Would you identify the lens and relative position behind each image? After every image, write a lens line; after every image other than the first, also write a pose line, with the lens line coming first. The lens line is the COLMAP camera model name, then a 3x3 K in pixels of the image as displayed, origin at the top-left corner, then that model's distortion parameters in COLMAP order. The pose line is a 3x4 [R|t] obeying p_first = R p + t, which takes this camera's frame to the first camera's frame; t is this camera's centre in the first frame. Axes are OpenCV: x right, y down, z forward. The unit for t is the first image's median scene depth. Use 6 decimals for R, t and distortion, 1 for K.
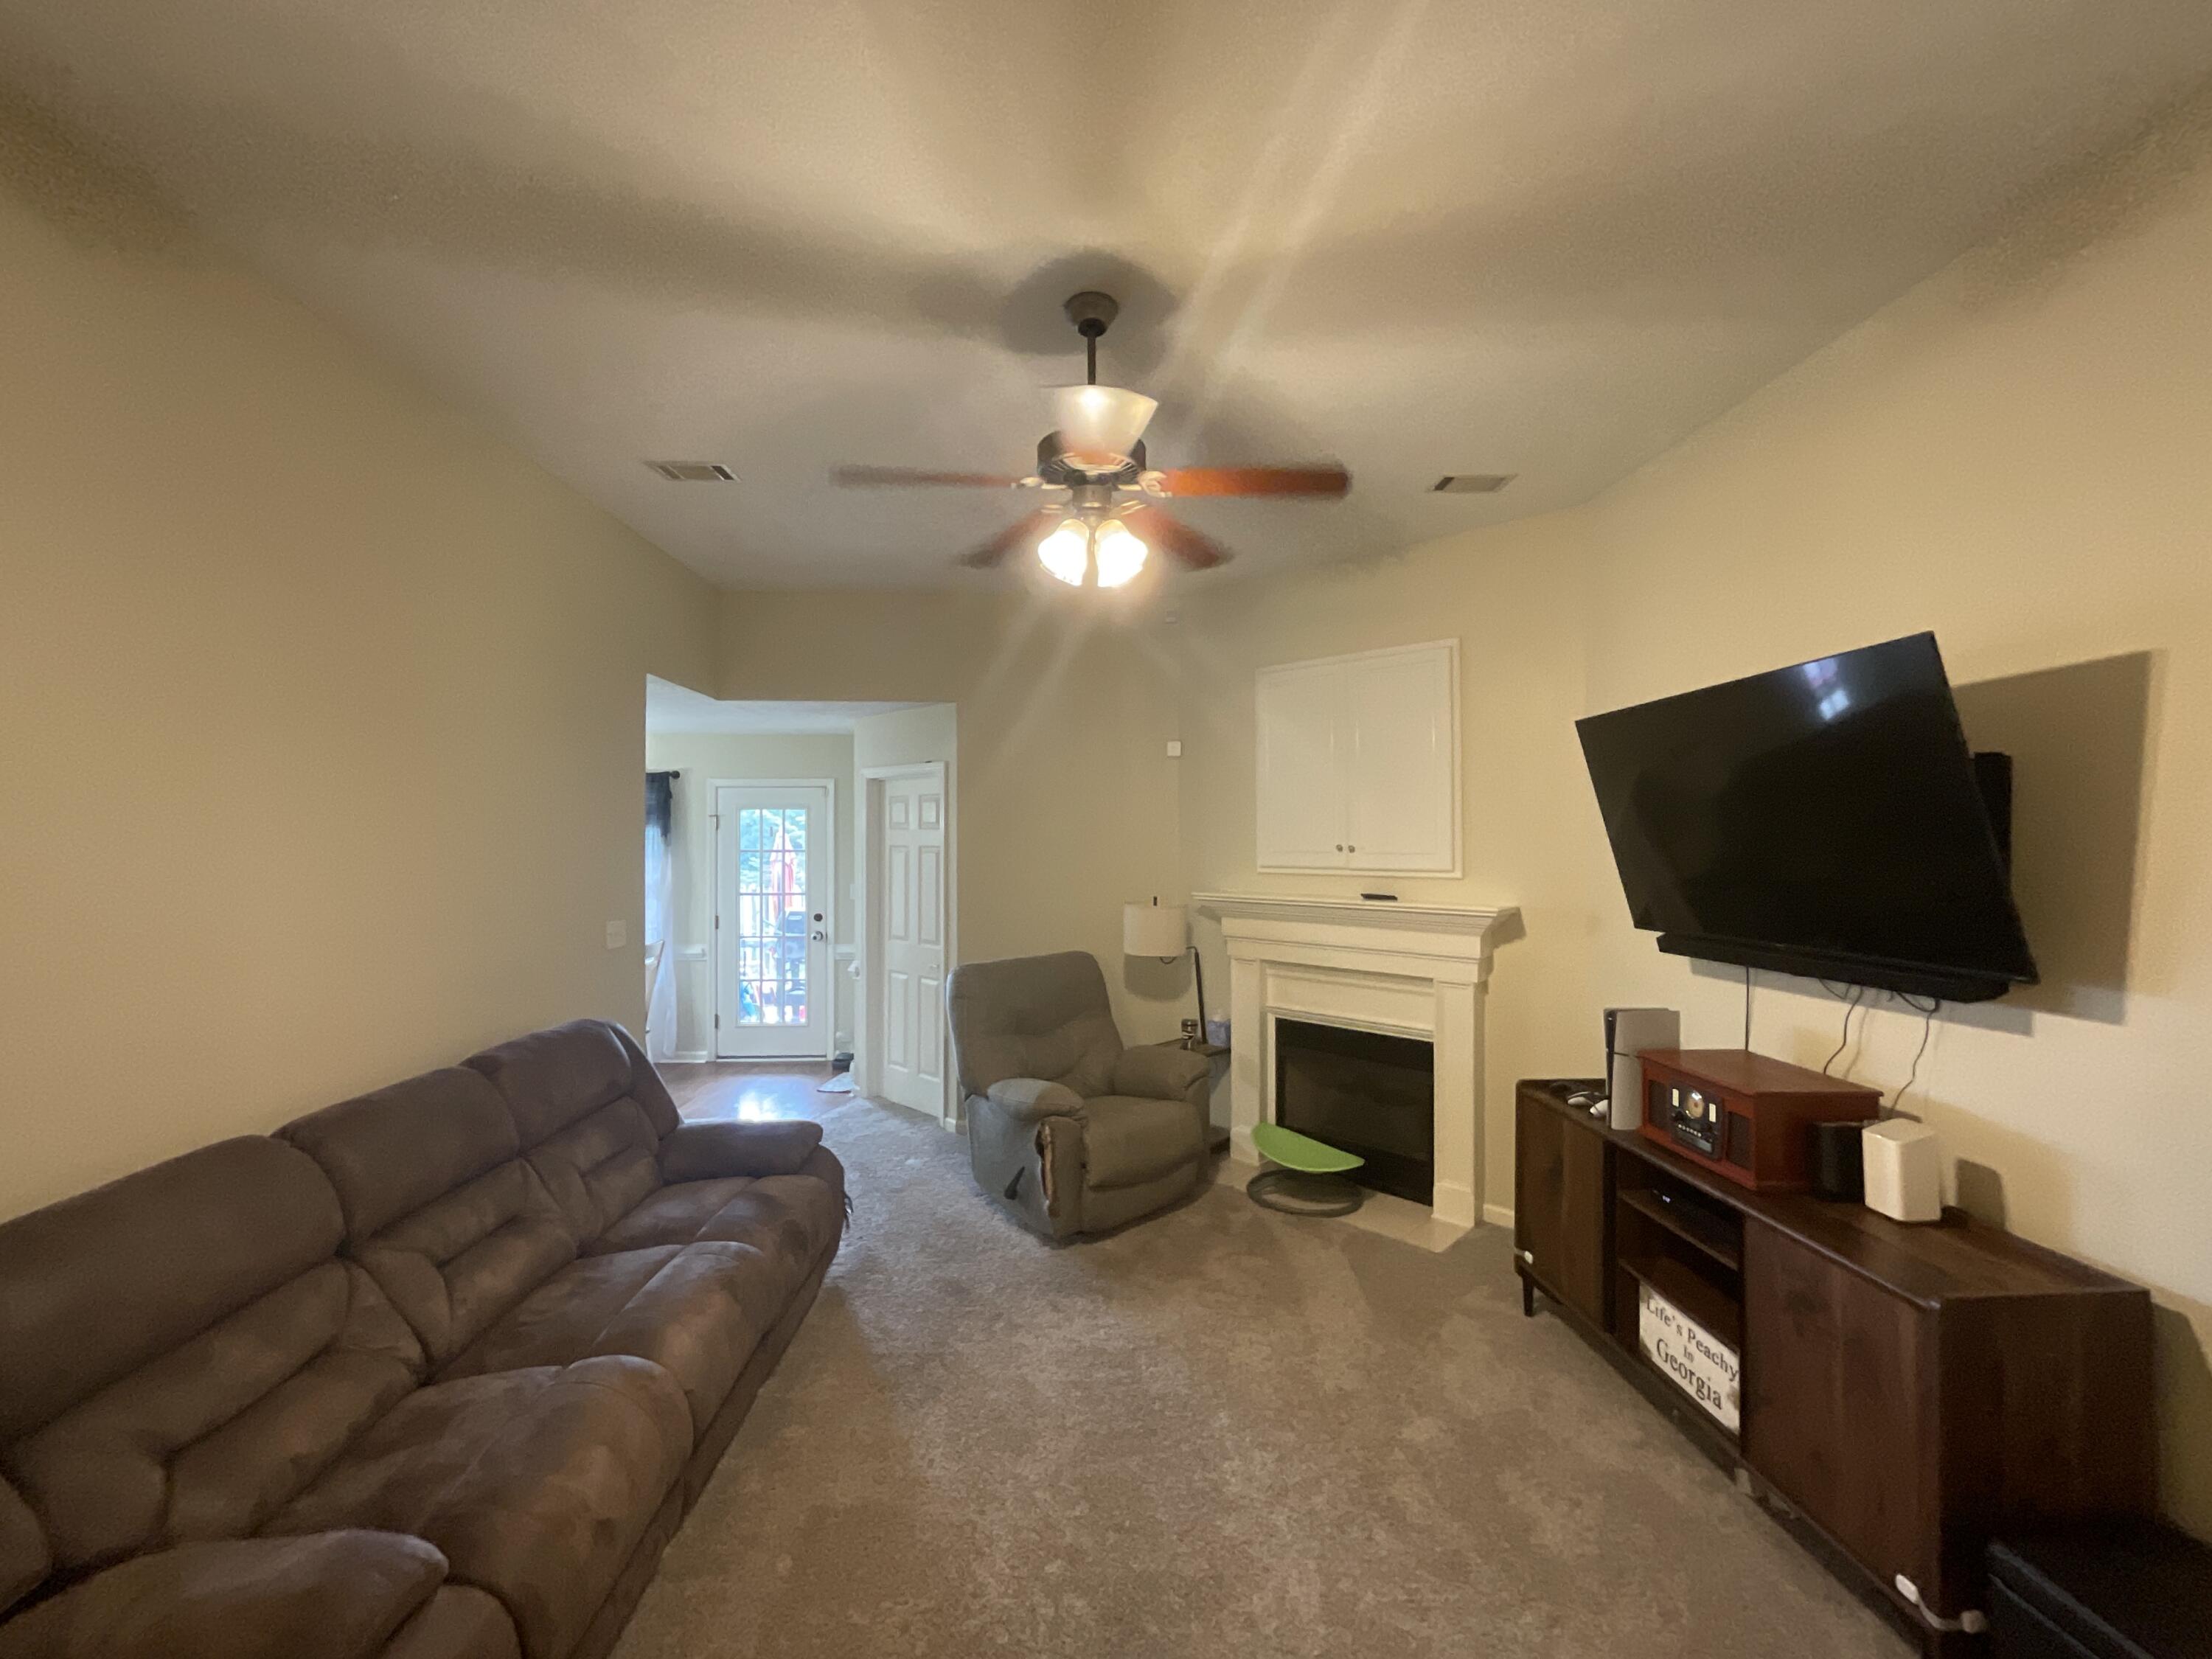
lens RADIAL K [[894.9, 0, 1143.8], [0, 894.9, 831.4], [0, 0, 1]] dist [0.001166, 0.000308]
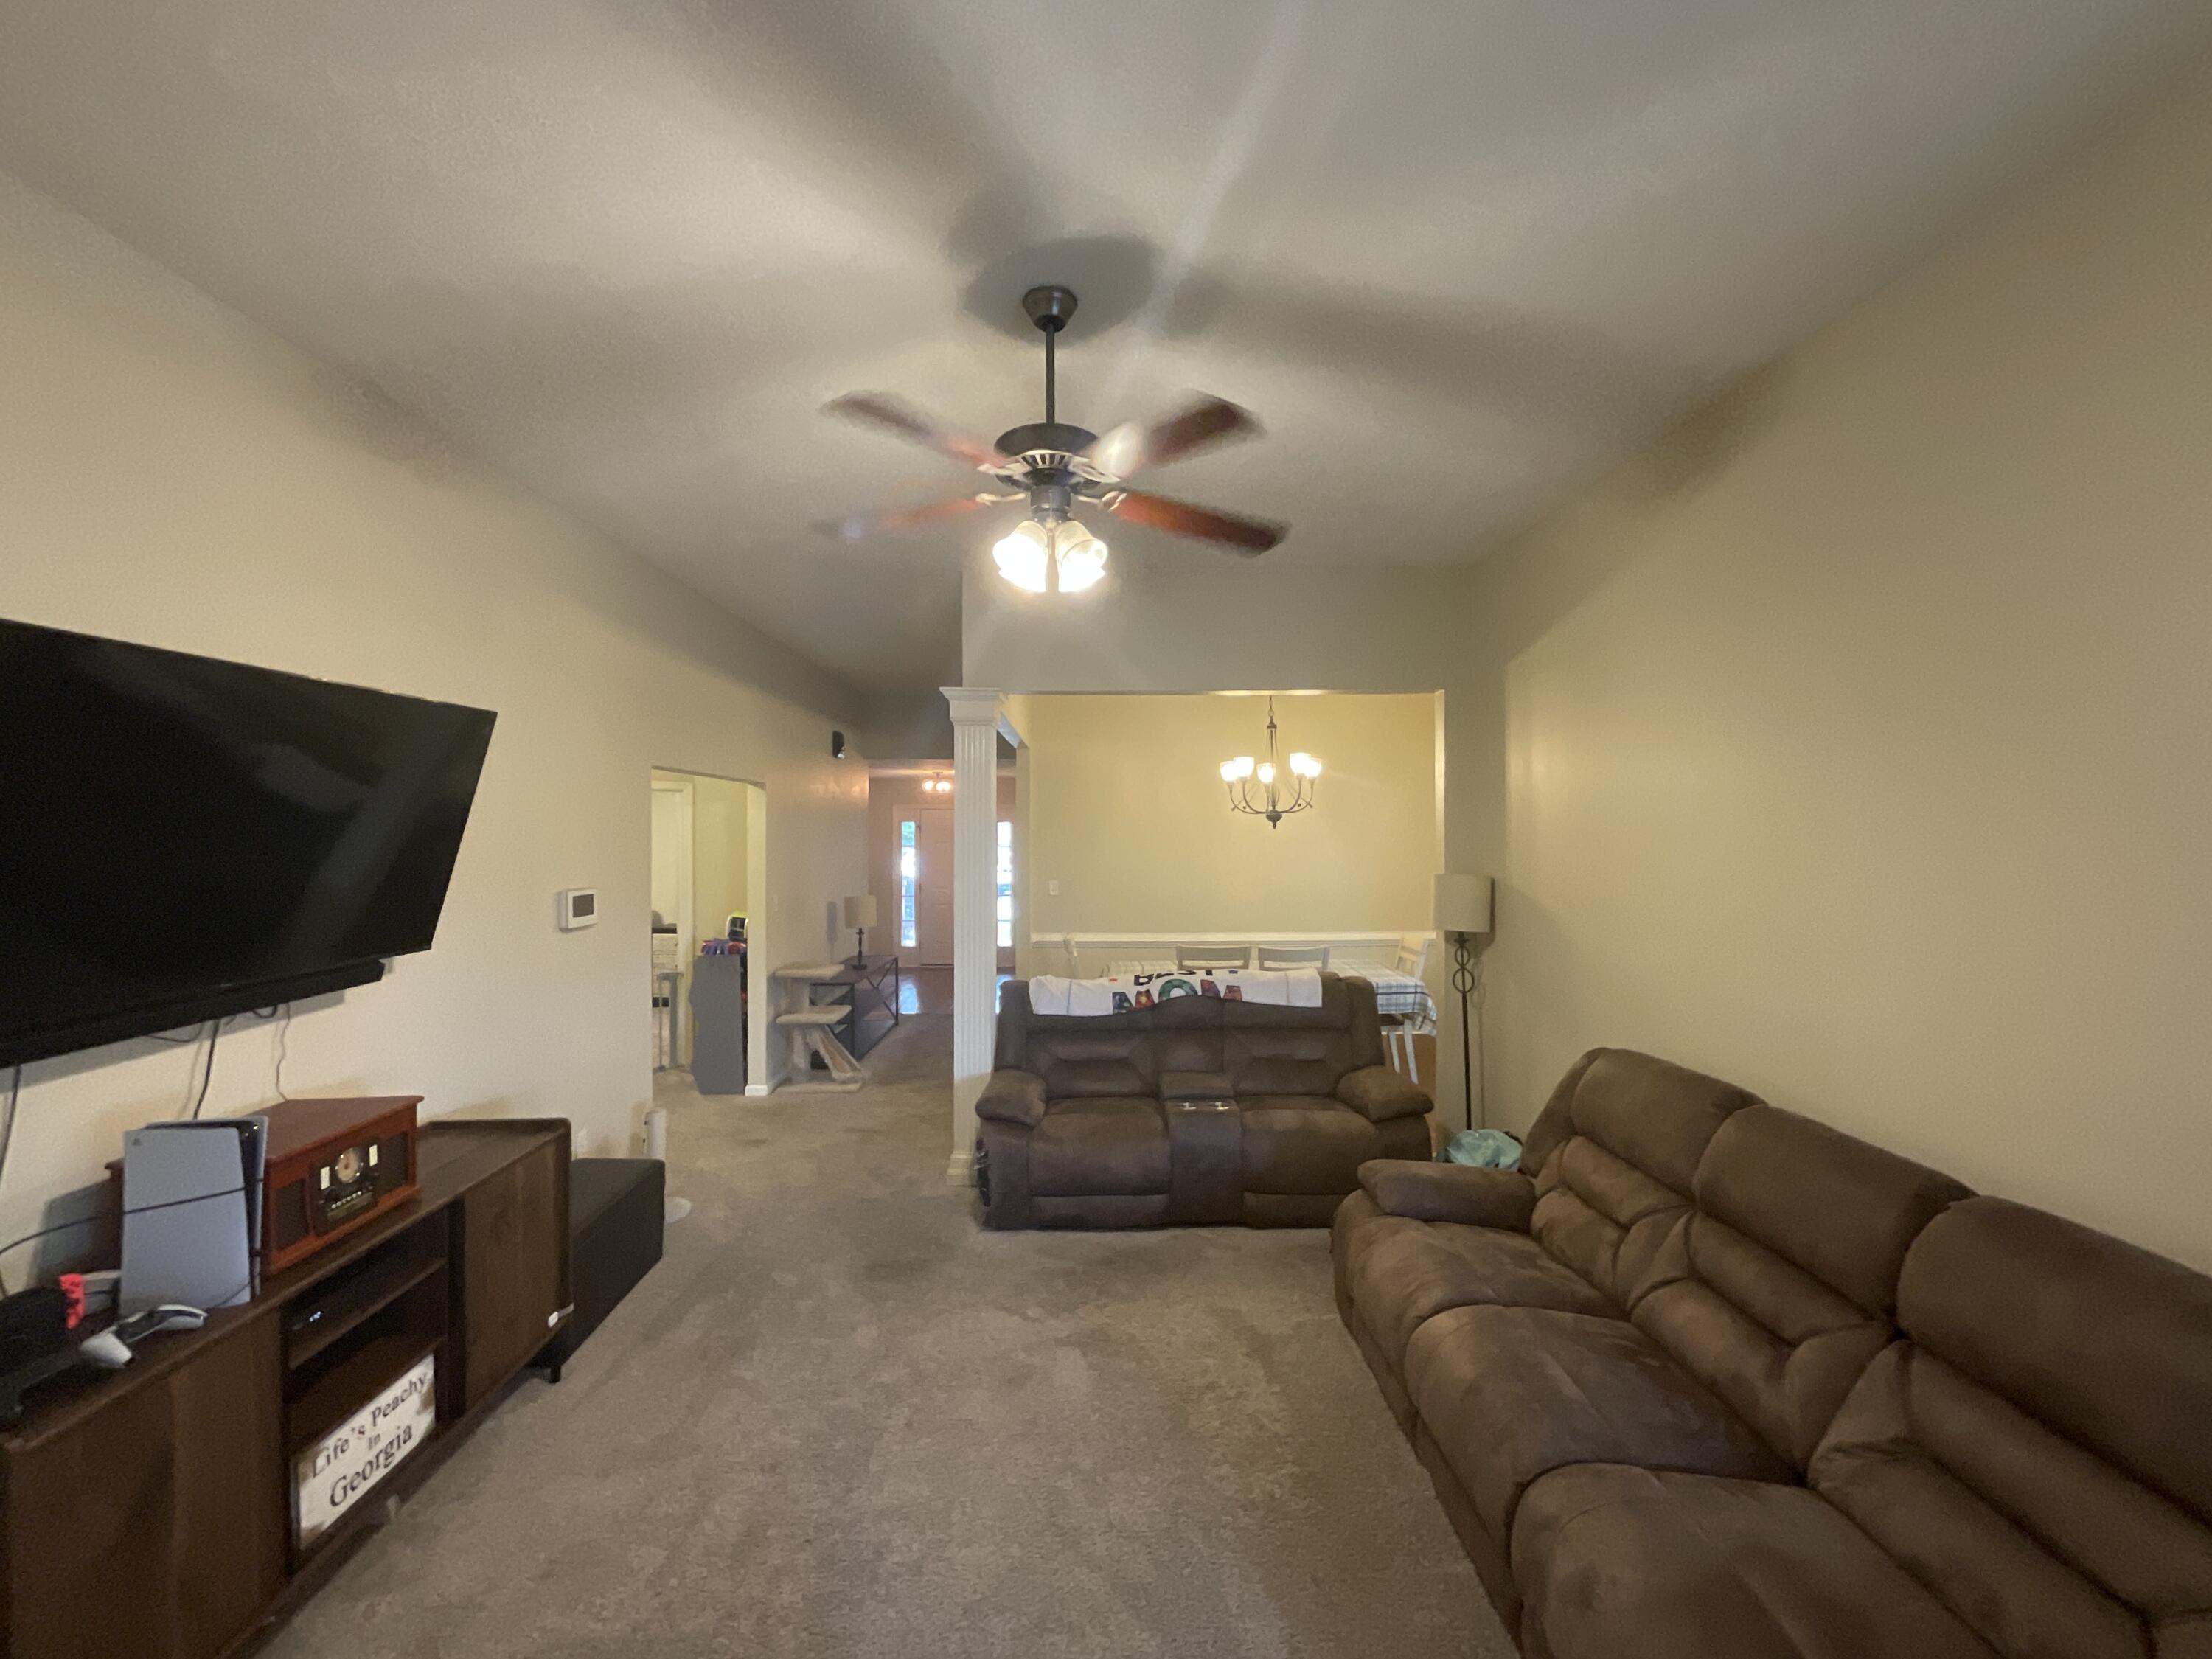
lens RADIAL K [[894.9, 0, 1143.8], [0, 894.9, 831.4], [0, 0, 1]] dist [0.001166, 0.000308]
pose [[-1.000000, 0.000733, -0.000572, -0.152031], [0.000743, 0.999847, -0.017499, -0.001548], [0.000559, -0.017499, -0.999847, 1.897975]]
